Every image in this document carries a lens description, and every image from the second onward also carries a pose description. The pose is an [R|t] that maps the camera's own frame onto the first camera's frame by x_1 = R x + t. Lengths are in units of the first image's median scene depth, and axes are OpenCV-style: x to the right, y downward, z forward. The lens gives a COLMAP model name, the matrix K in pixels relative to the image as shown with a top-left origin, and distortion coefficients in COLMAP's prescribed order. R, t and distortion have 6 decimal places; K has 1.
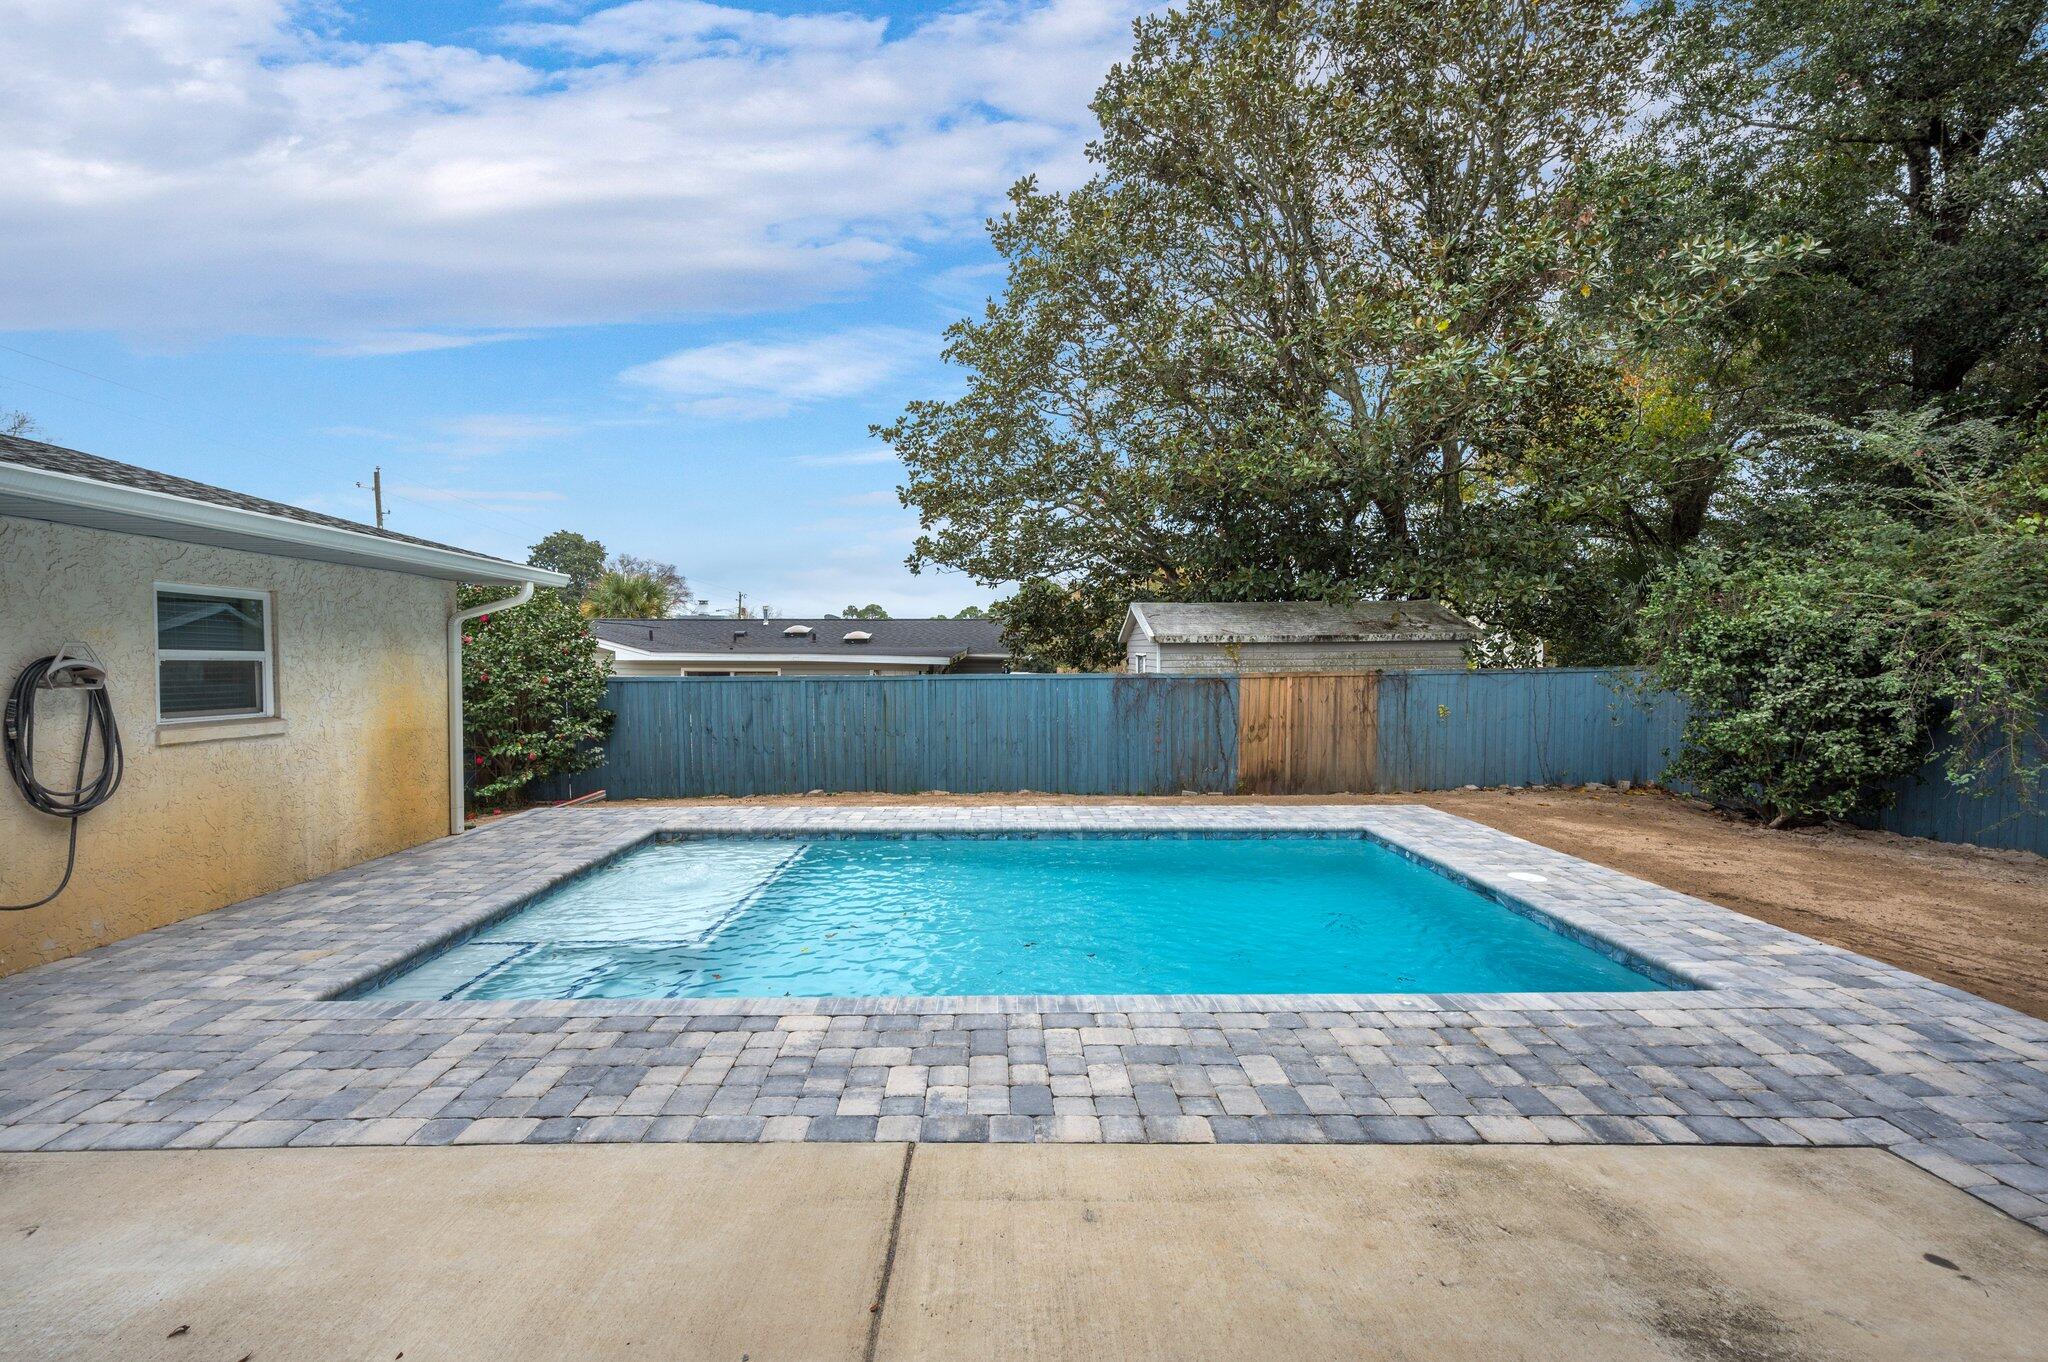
lens RADIAL K [[857.3, 0, 1020.6], [0, 857.3, 678.6], [0, 0, 1]] dist [0.004636, -0.001085]
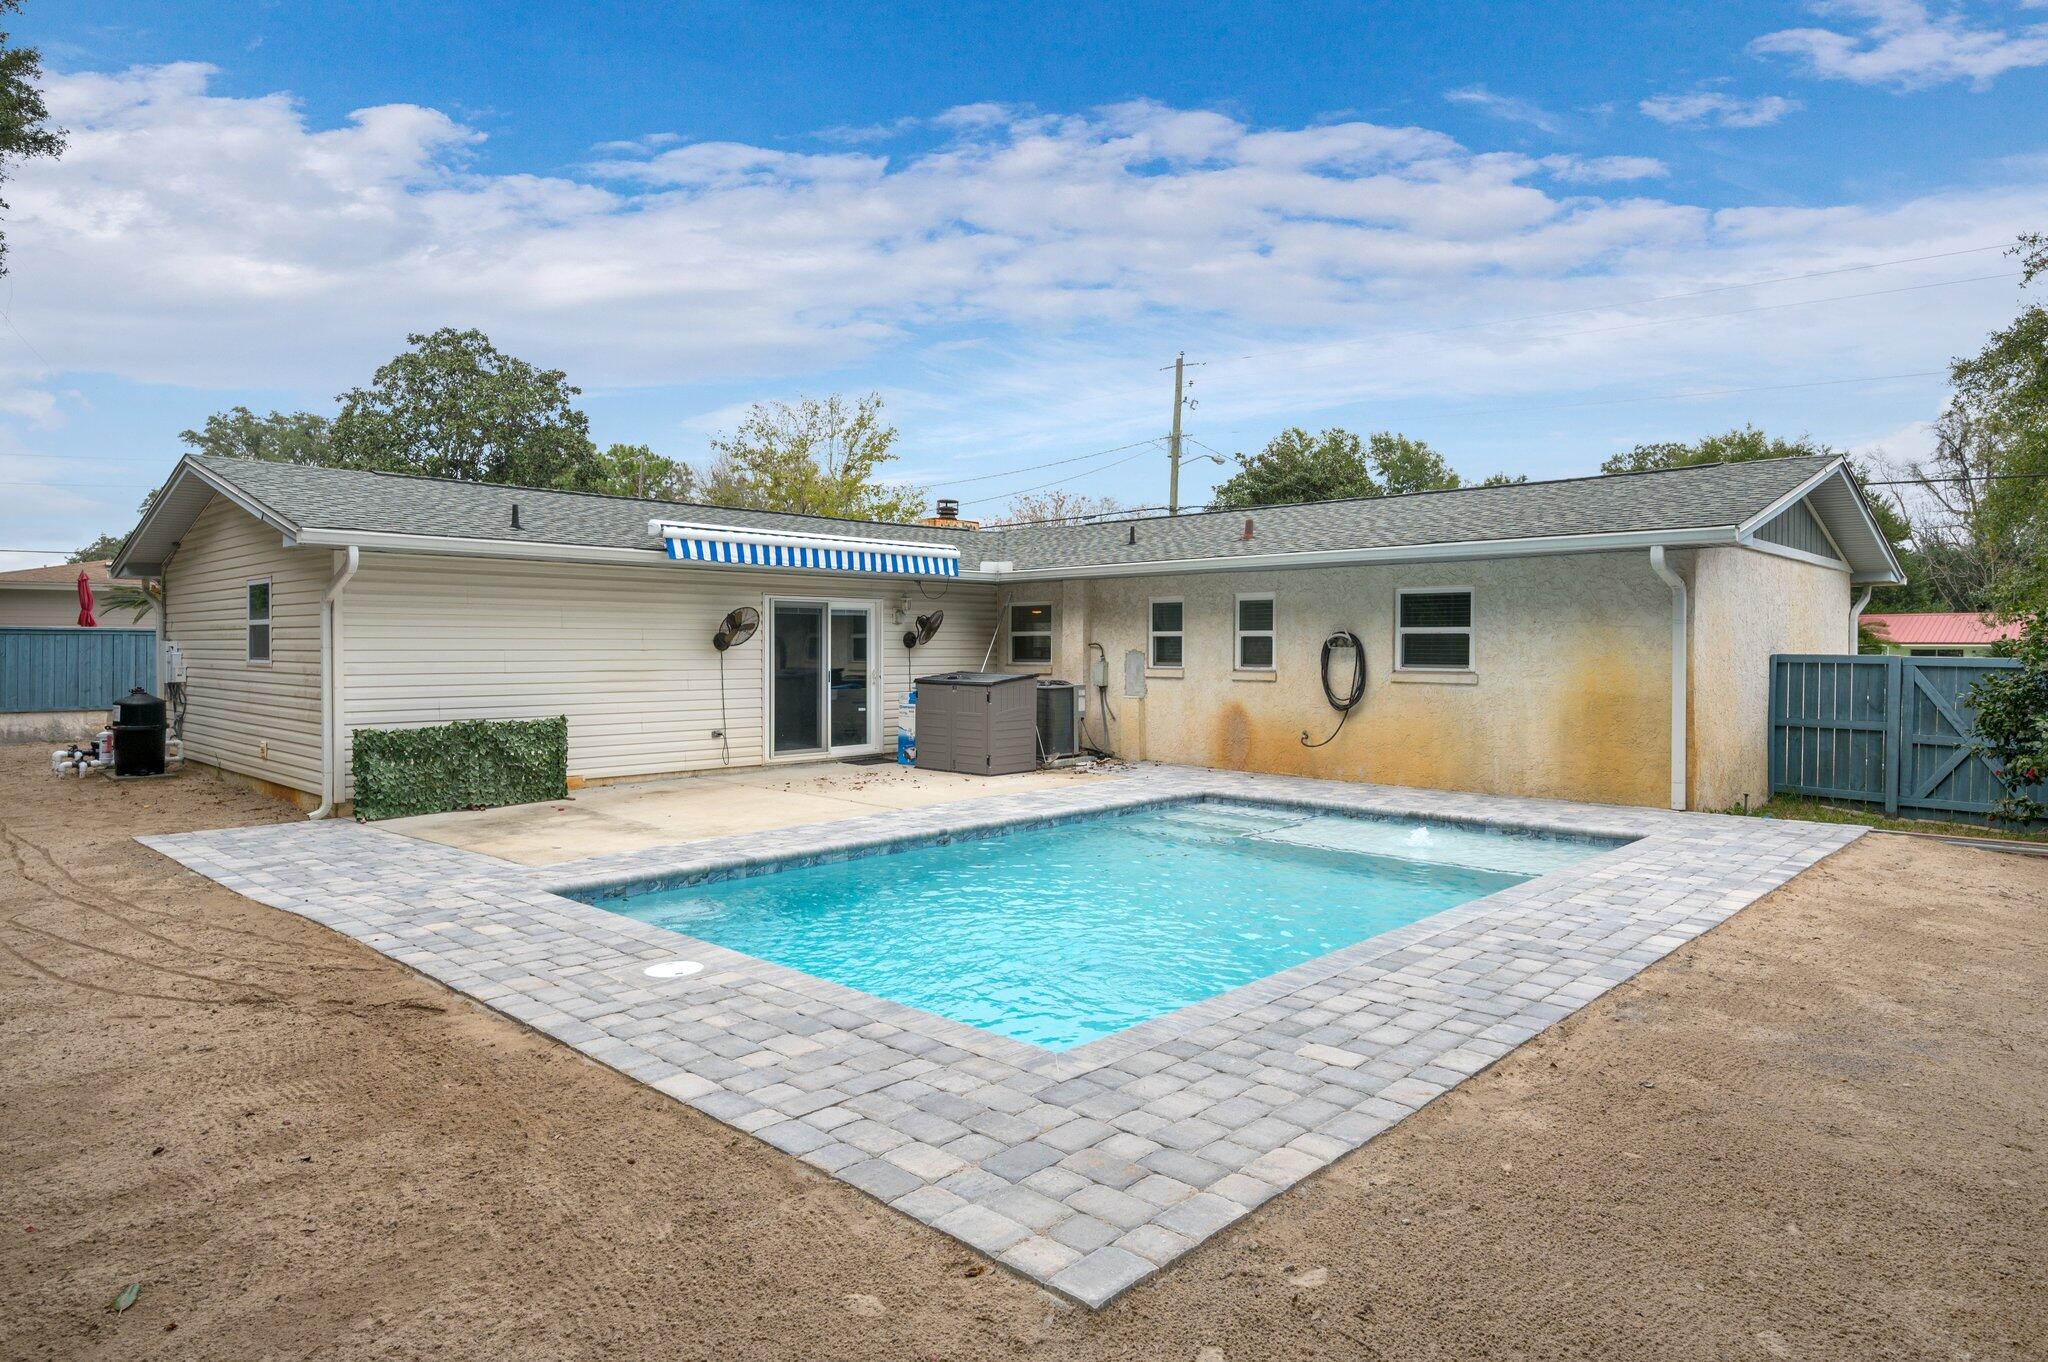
lens RADIAL K [[1189.6, 0, 1024.6], [0, 1189.6, 673.7], [0, 0, 1]] dist [0.001869, 0.000083]
pose [[-0.710366, 0.023620, -0.703436, 1.203776], [-0.009477, 0.999025, 0.043115, -0.035642], [0.703768, 0.037294, -0.709450, 2.115277]]
